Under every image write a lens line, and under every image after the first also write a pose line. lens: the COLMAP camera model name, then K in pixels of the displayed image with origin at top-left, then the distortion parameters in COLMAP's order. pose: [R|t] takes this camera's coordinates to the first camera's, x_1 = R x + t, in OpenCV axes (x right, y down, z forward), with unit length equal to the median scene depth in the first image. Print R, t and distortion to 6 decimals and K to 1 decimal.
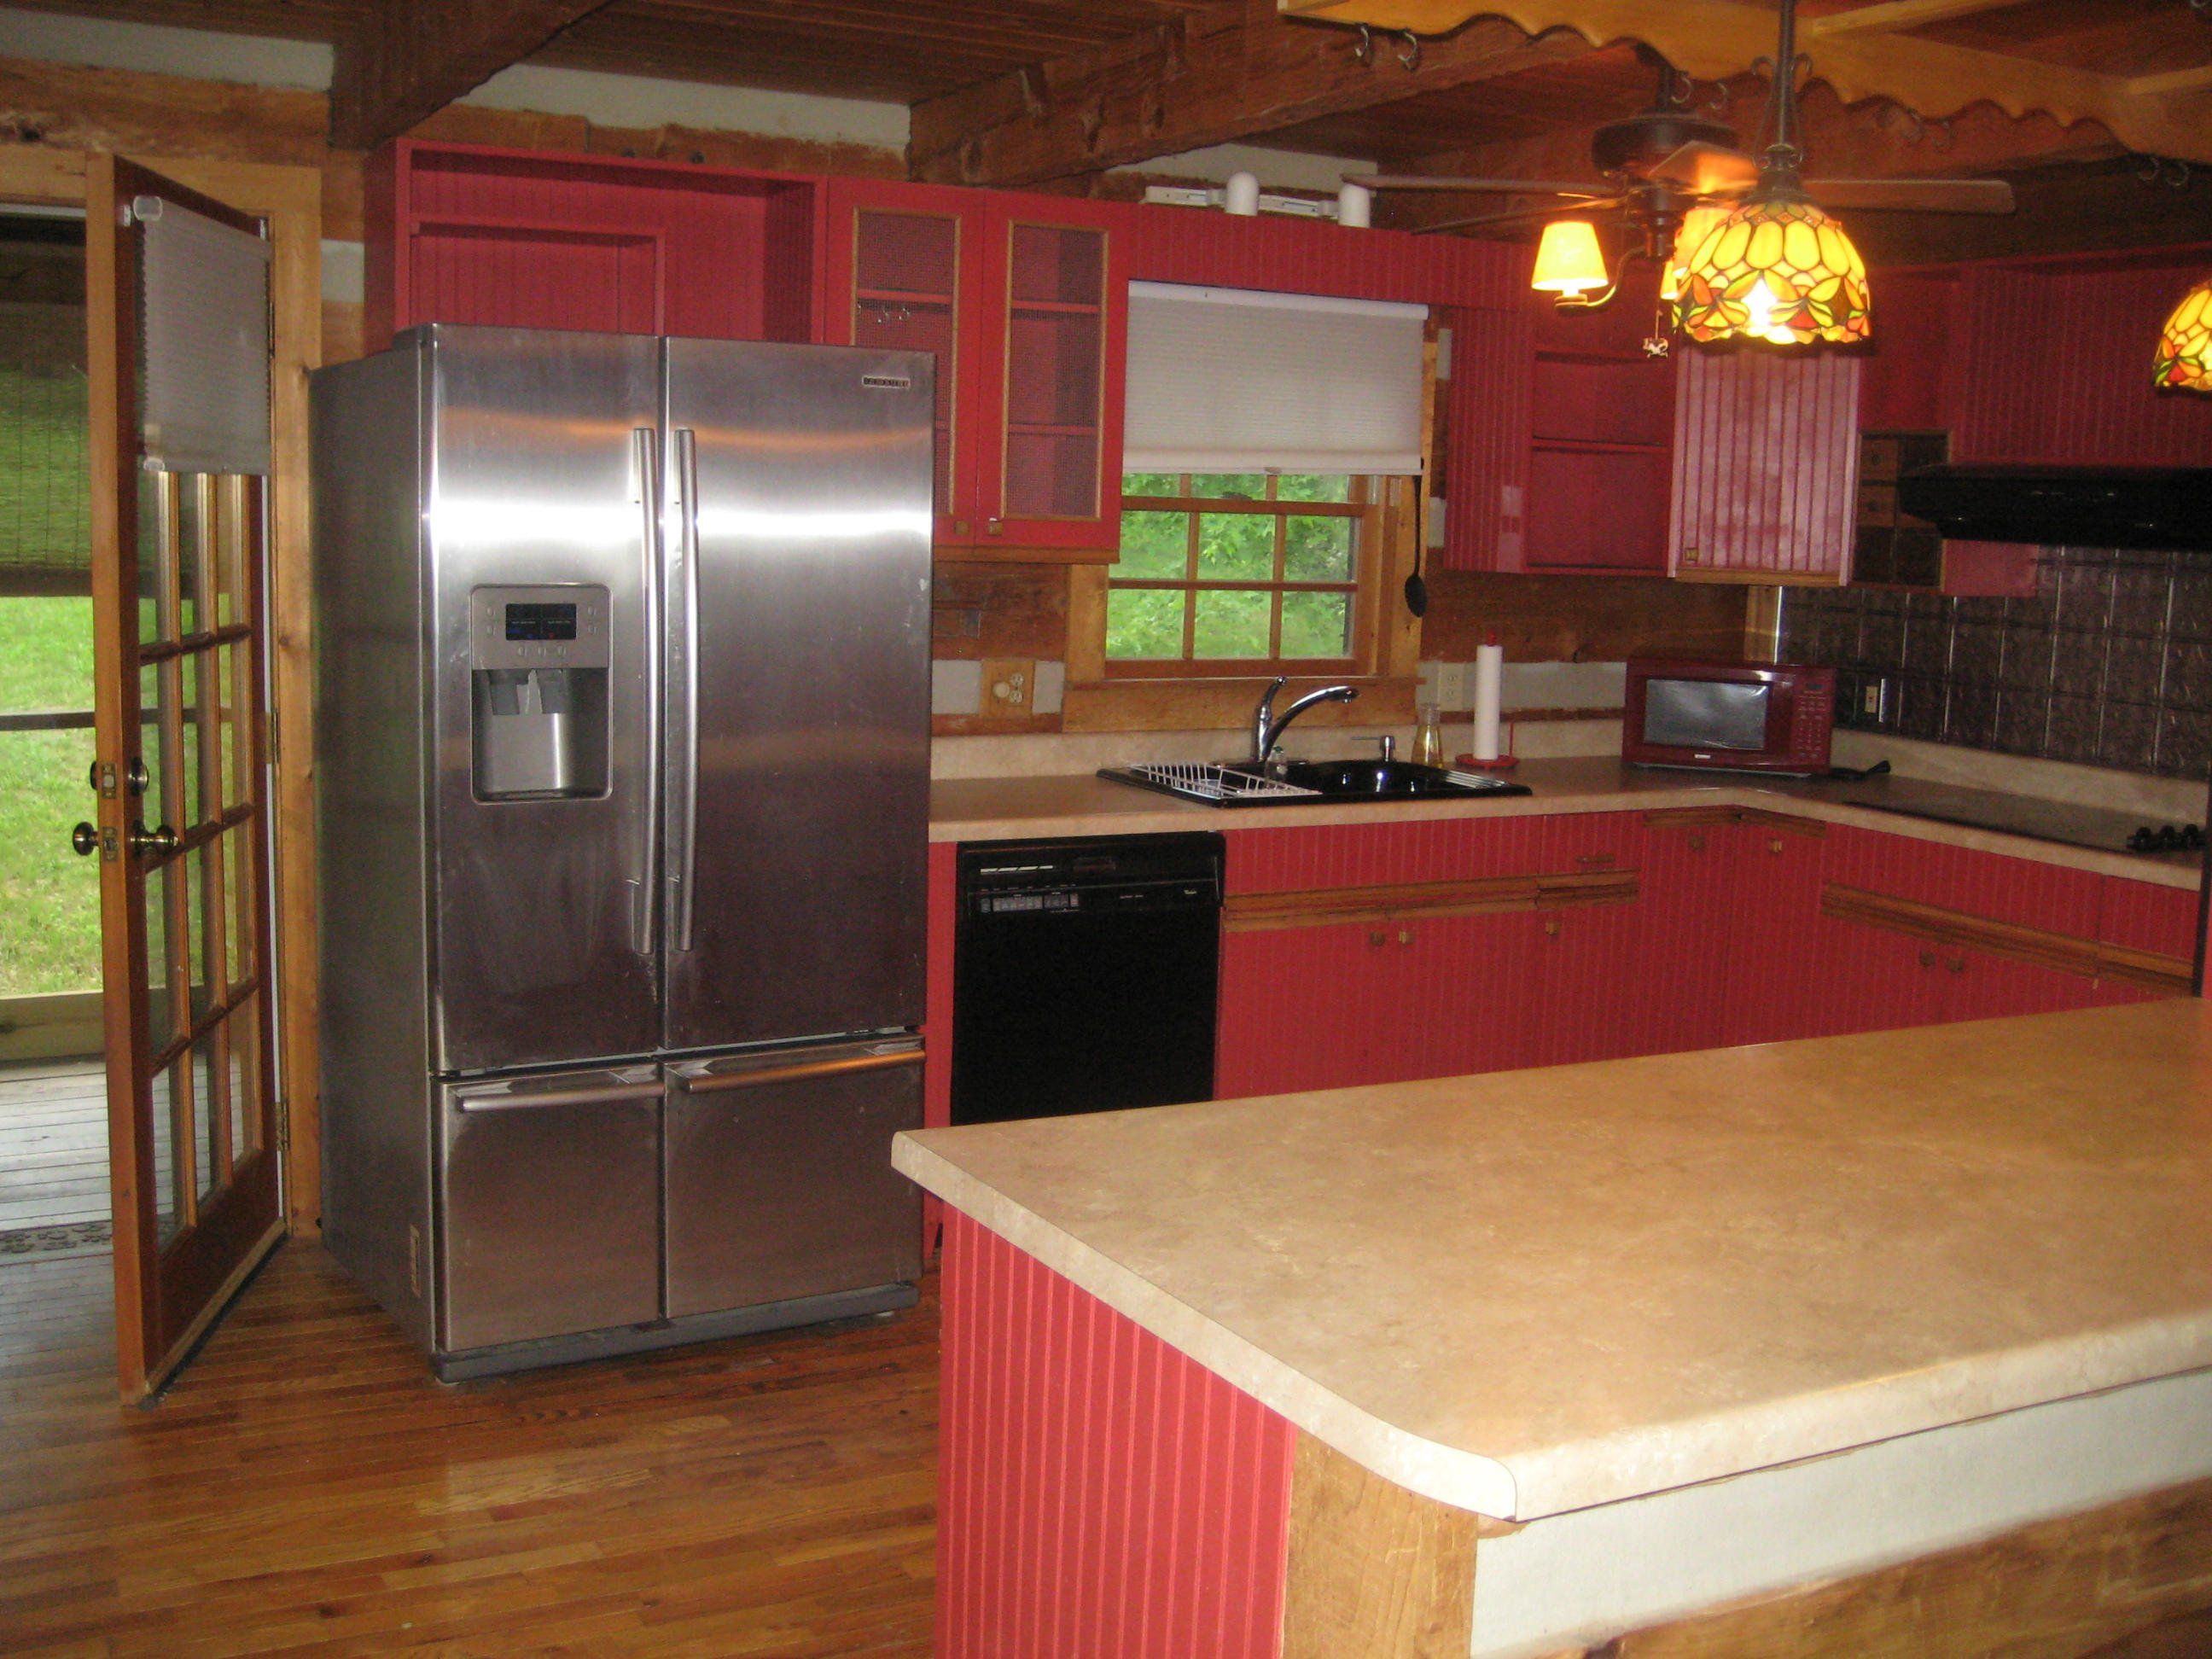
lens RADIAL K [[2318.0, 0, 1062.7], [0, 2318.0, 831.1], [0, 0, 1]] dist [-0.162443, 0.224984]
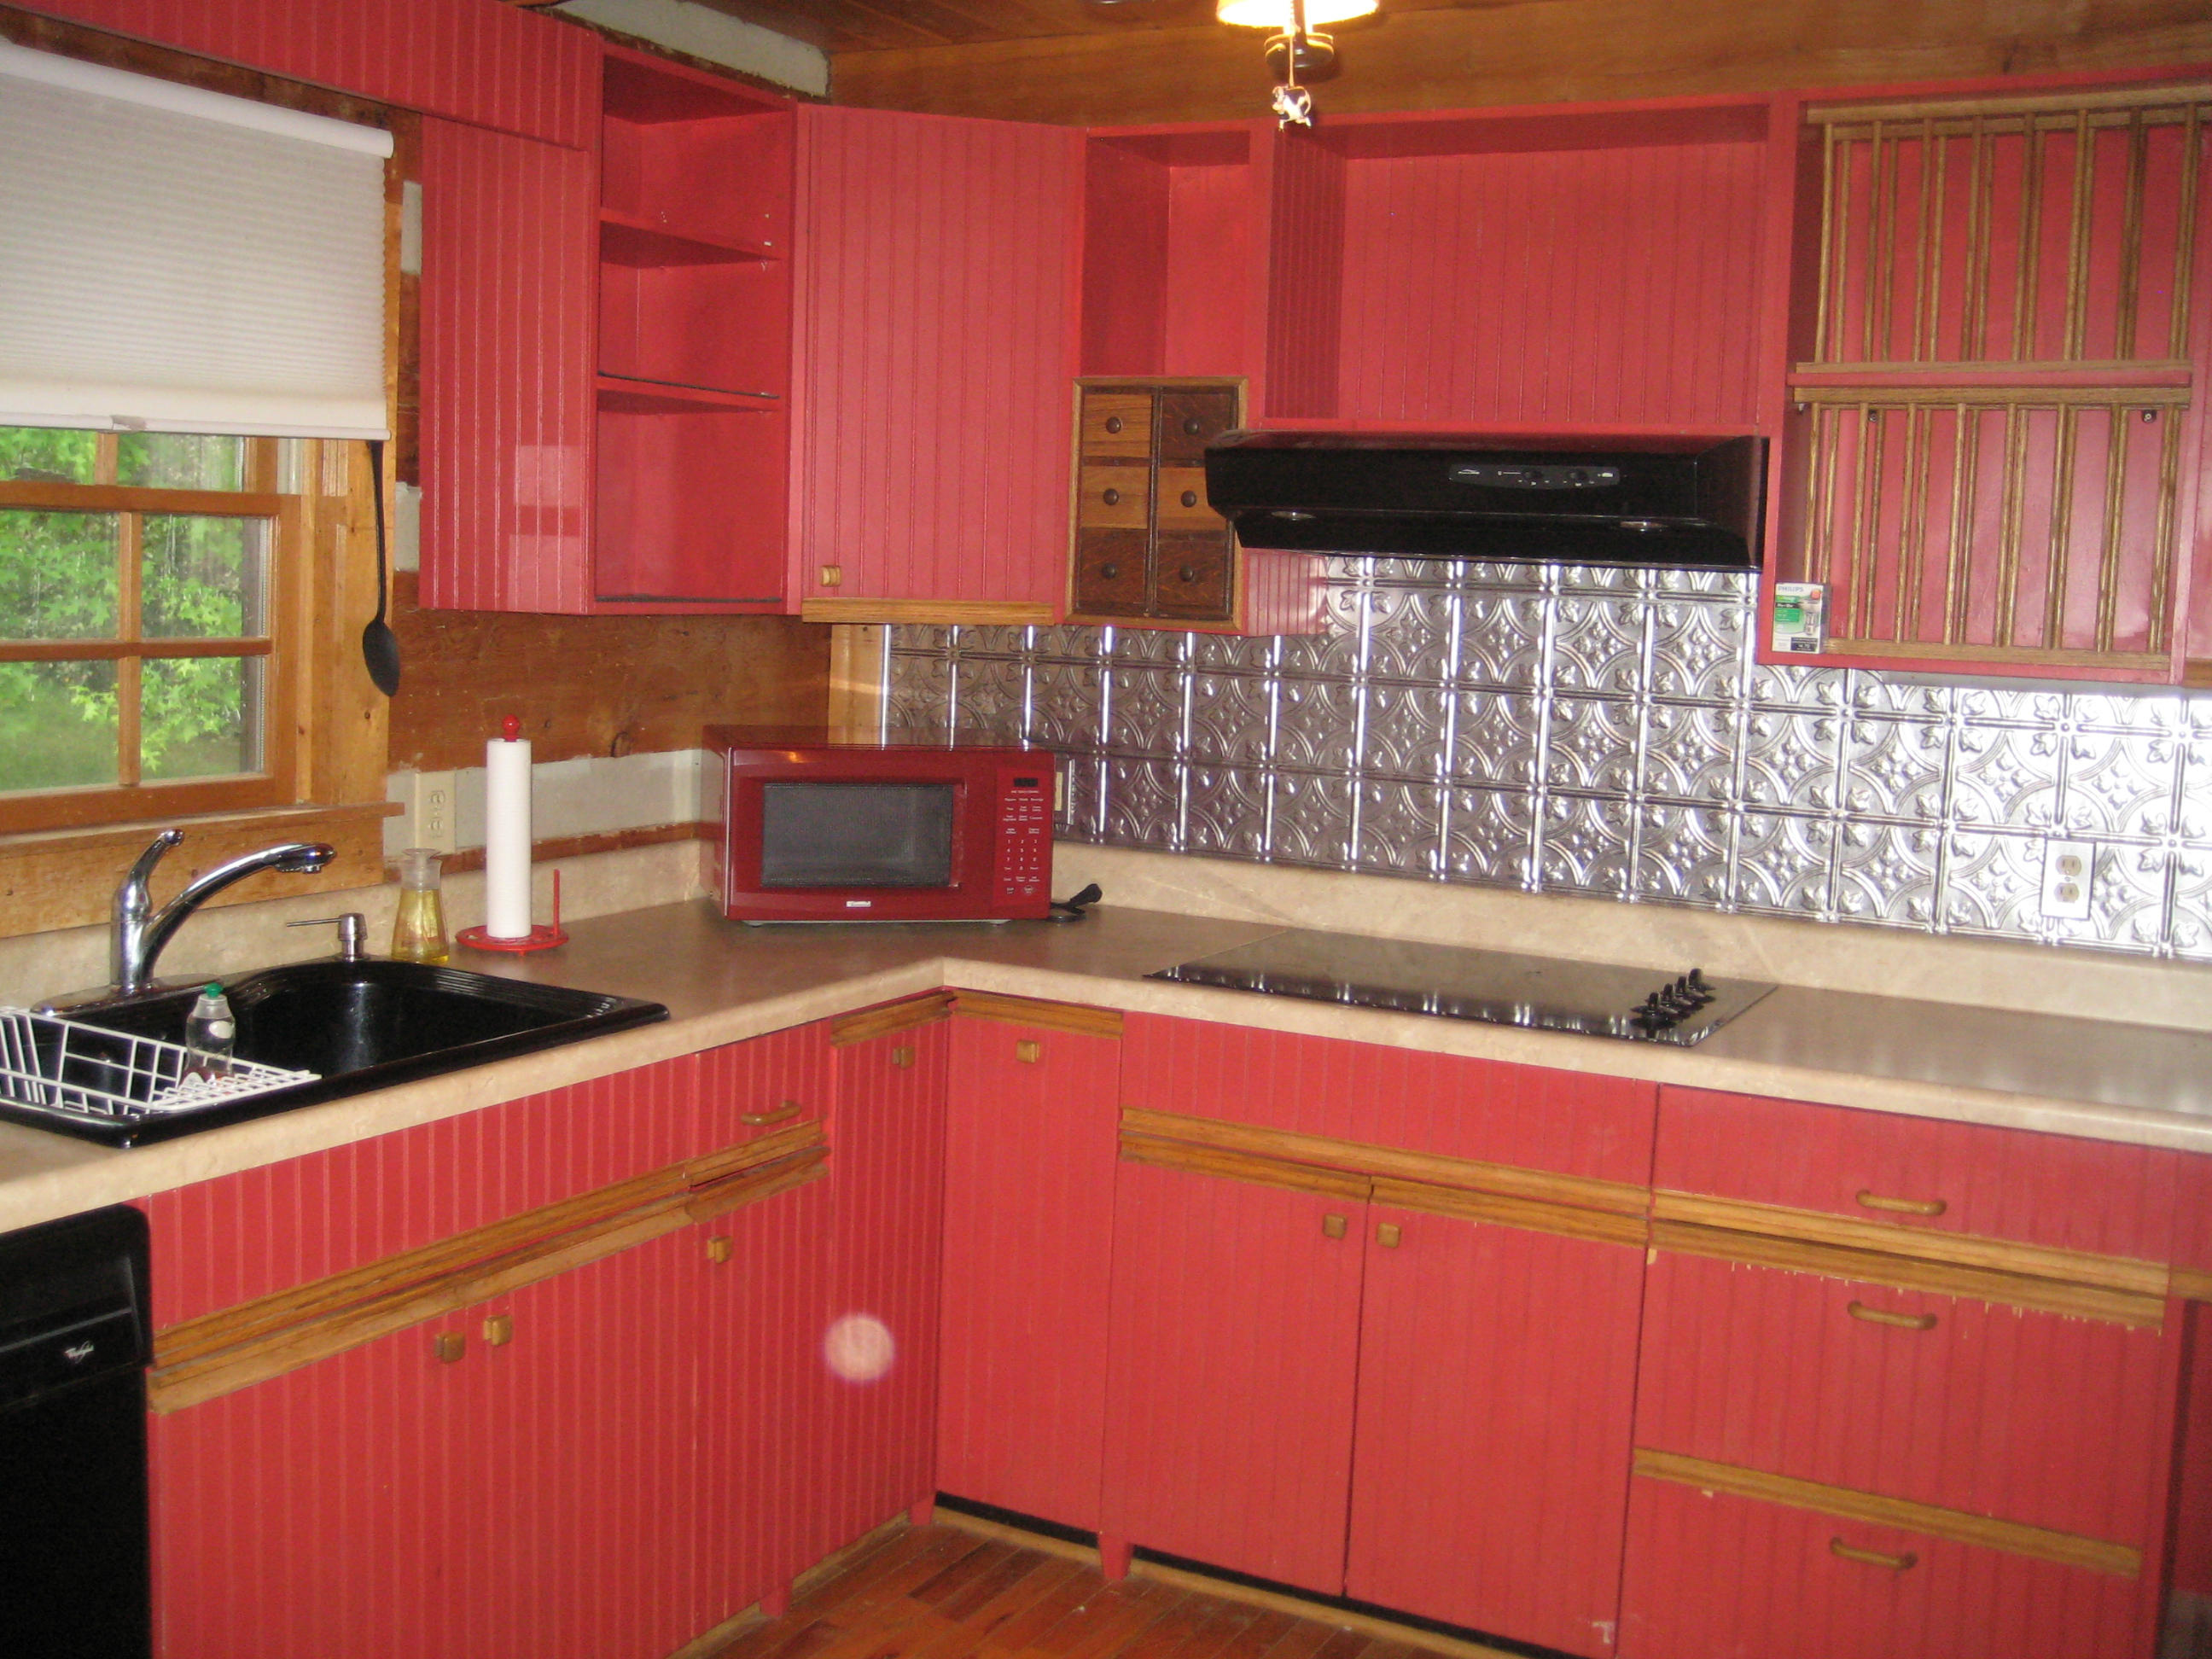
lens RADIAL K [[2318.0, 0, 1062.7], [0, 2318.0, 831.1], [0, 0, 1]] dist [-0.162443, 0.224984]
pose [[0.832747, -0.062388, 0.550128, -0.019662], [0.068861, 0.997587, 0.008896, -0.064699], [-0.549355, 0.030475, 0.835033, 0.539389]]
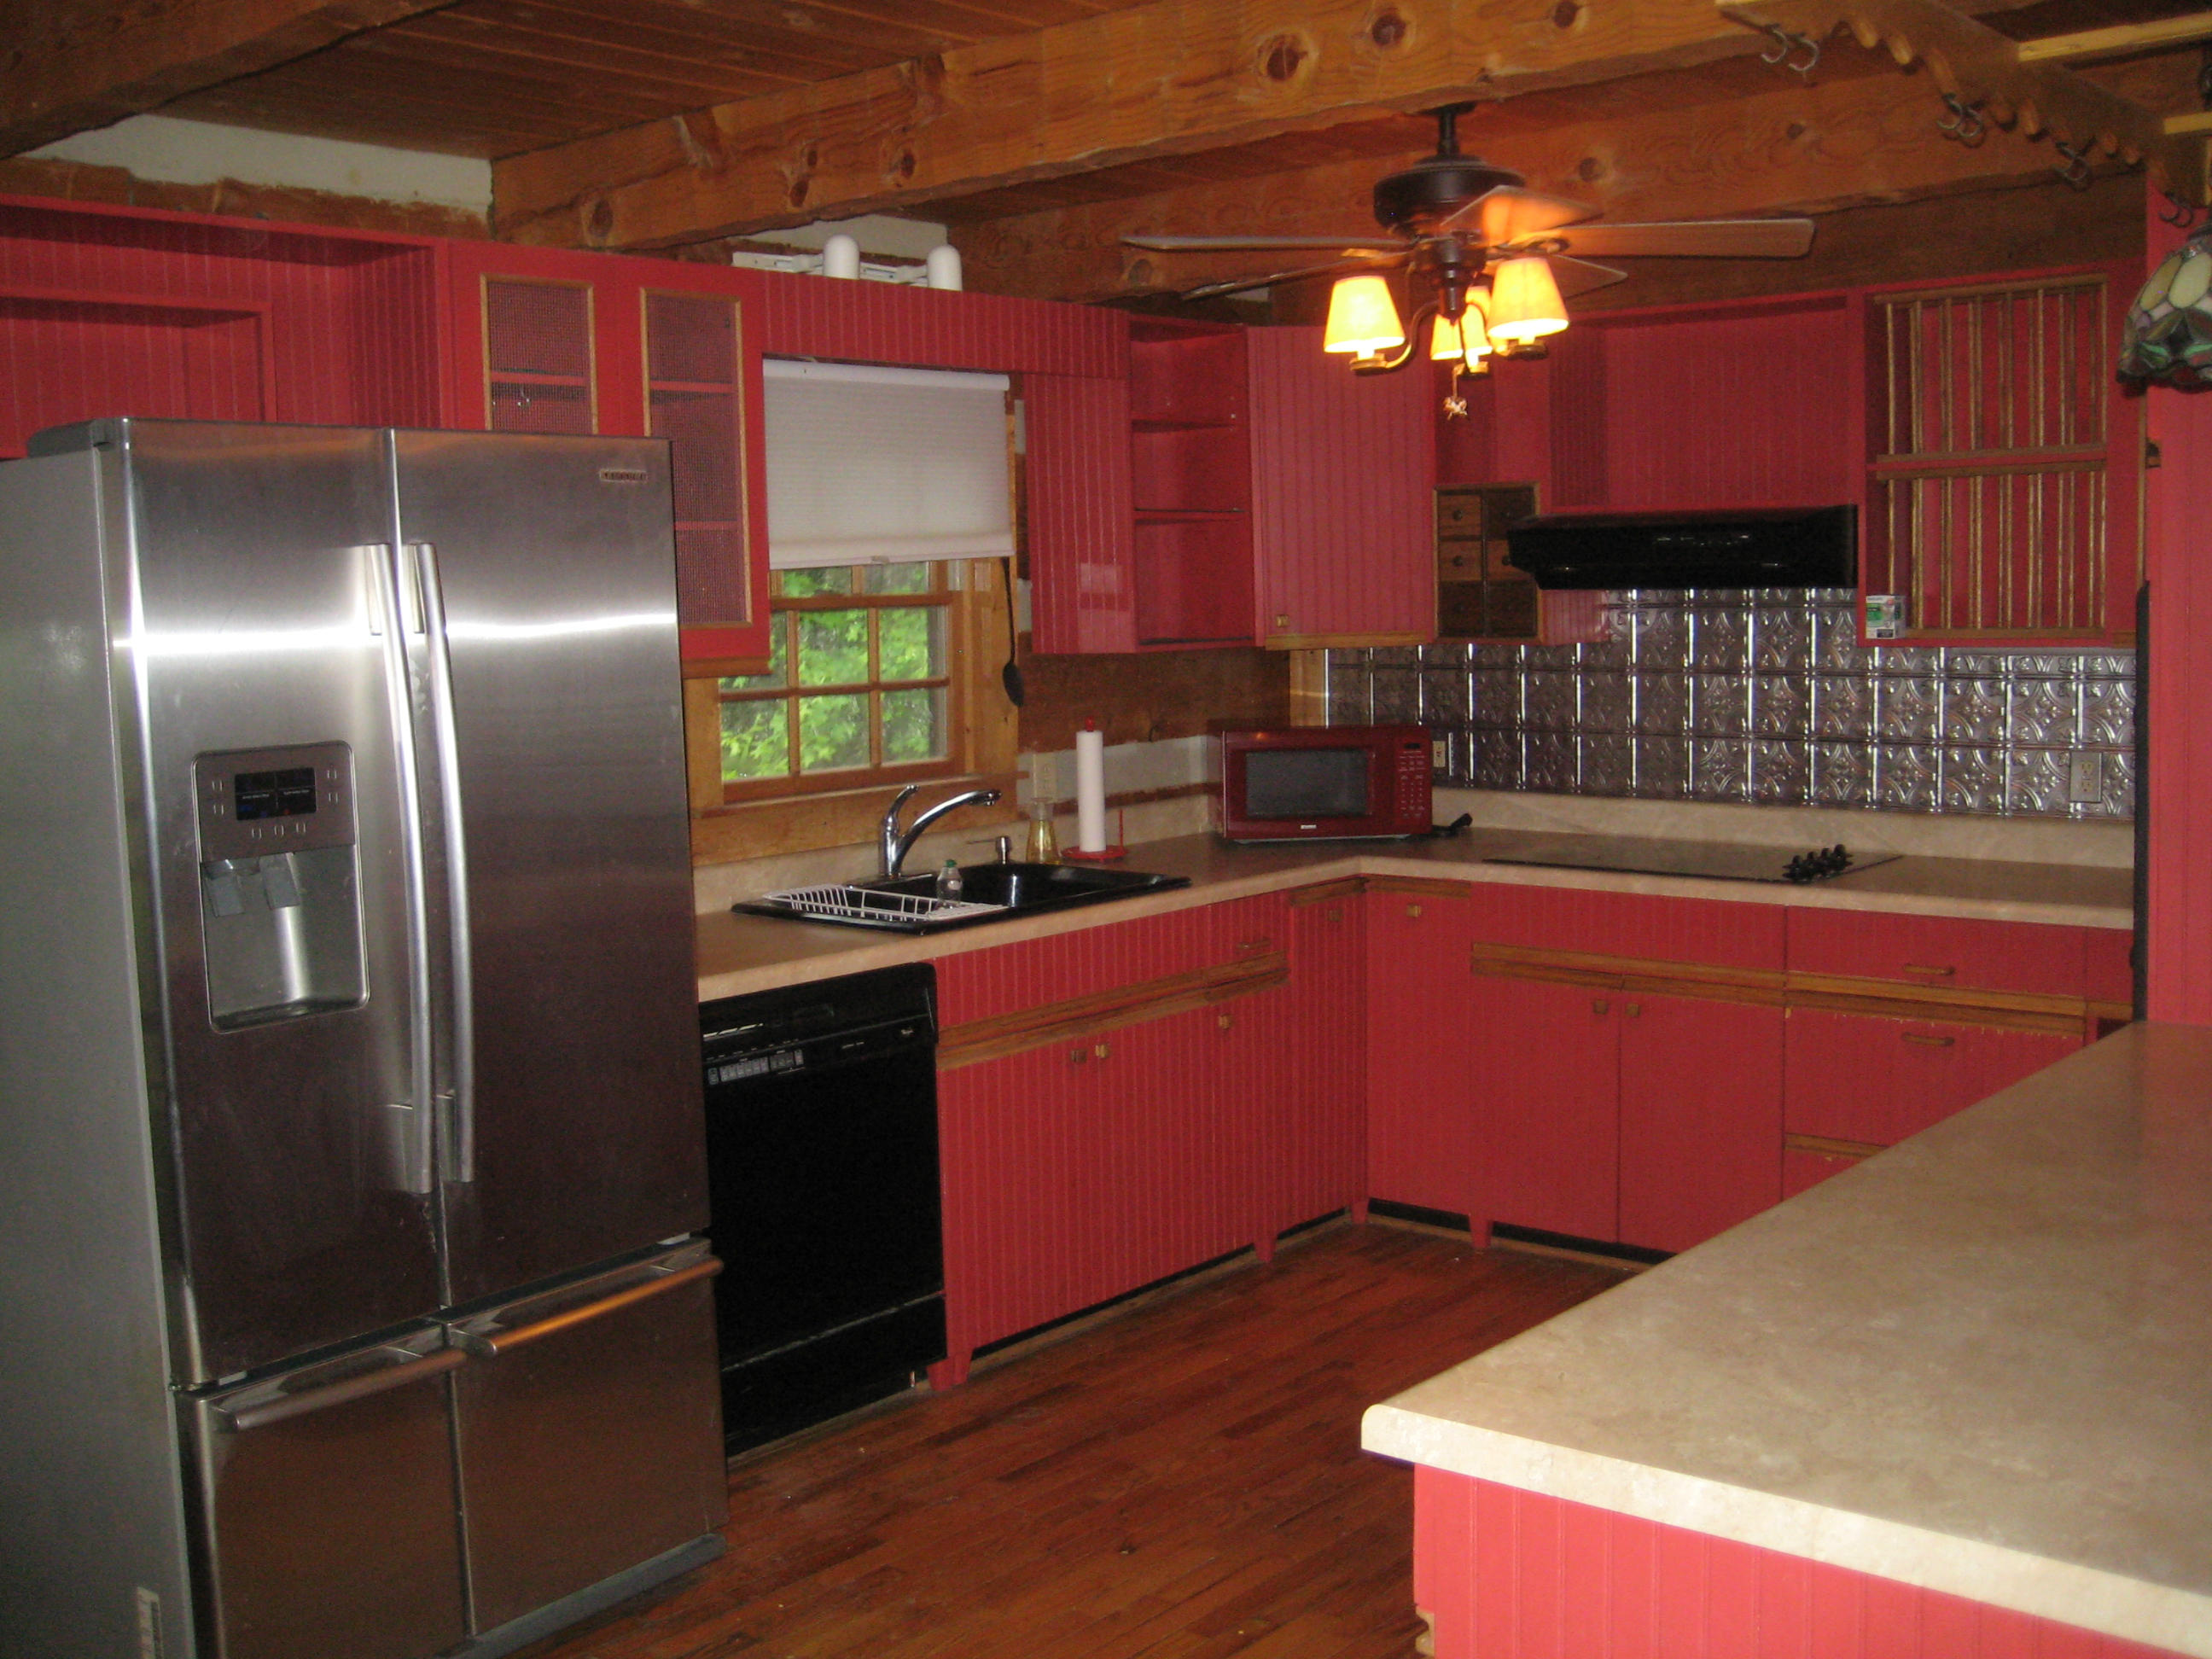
lens RADIAL K [[2318.0, 0, 1062.7], [0, 2318.0, 831.1], [0, 0, 1]] dist [-0.162443, 0.224984]
pose [[0.929890, -0.090863, 0.356438, -0.203052], [0.103972, 0.994422, -0.017750, -0.029055], [-0.352837, 0.053565, 0.934150, 0.140681]]
